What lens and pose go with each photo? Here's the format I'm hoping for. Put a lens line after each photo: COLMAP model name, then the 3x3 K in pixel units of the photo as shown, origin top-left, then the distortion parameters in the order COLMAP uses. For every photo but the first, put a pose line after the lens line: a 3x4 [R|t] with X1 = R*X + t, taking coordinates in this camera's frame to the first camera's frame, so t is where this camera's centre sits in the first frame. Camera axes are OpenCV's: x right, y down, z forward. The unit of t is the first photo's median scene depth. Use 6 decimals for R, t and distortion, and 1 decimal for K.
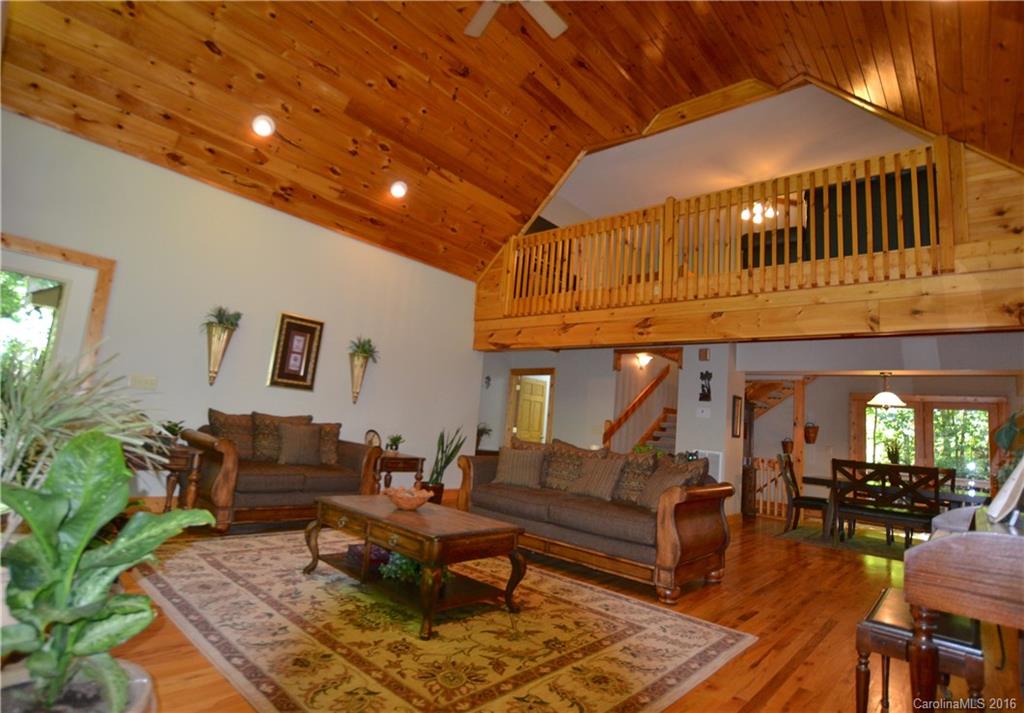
lens RADIAL K [[519.7, 0, 480.1], [0, 519.7, 354.2], [0, 0, 1]] dist [-0.033862, -0.000115]
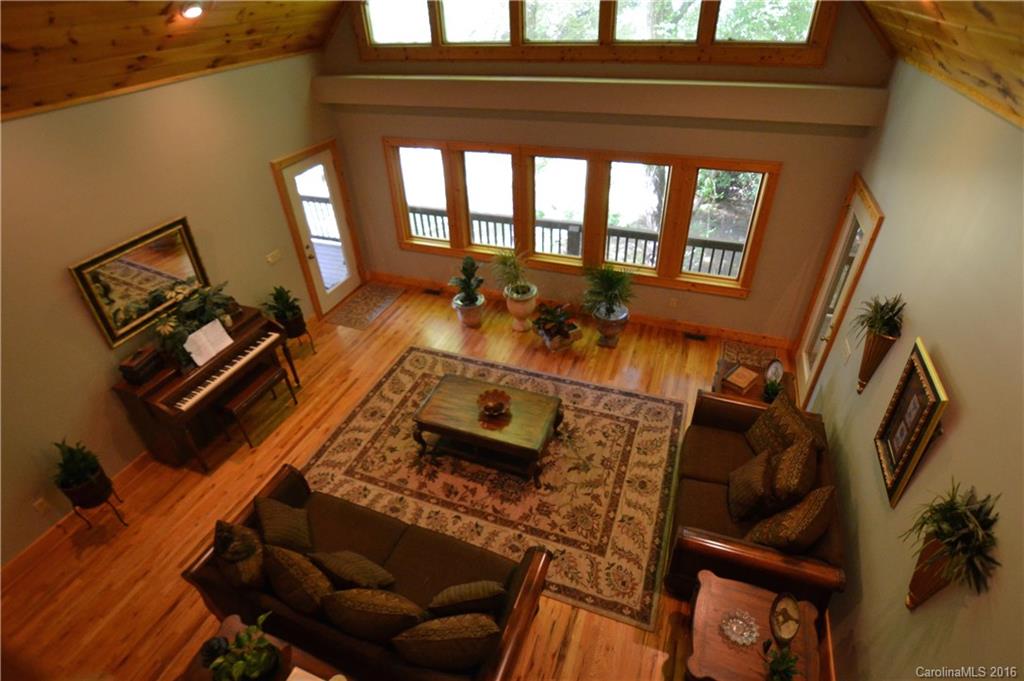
lens RADIAL K [[518.7, 0, 509.9], [0, 518.7, 326.1], [0, 0, 1]] dist [-0.006499, -0.000472]
pose [[-0.919548, 0.167927, -0.355292, 0.215897], [0.003994, 0.908049, 0.418845, -0.379829], [0.392958, 0.383729, -0.835665, 1.533279]]
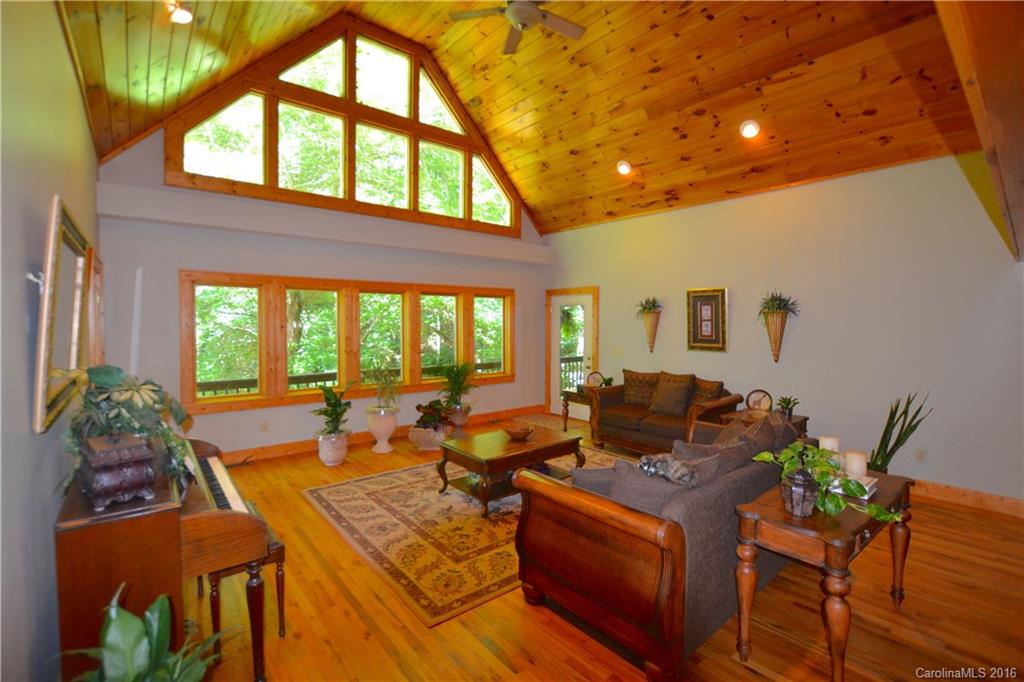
lens RADIAL K [[453.9, 0, 508.3], [0, 453.9, 338.2], [0, 0, 1]] dist [-0.031537, 0.000618]
pose [[-0.112230, -0.053495, -0.992241, 0.867676], [0.122434, 0.990197, -0.067233, 0.063680], [0.986111, -0.129029, -0.104580, 0.816538]]
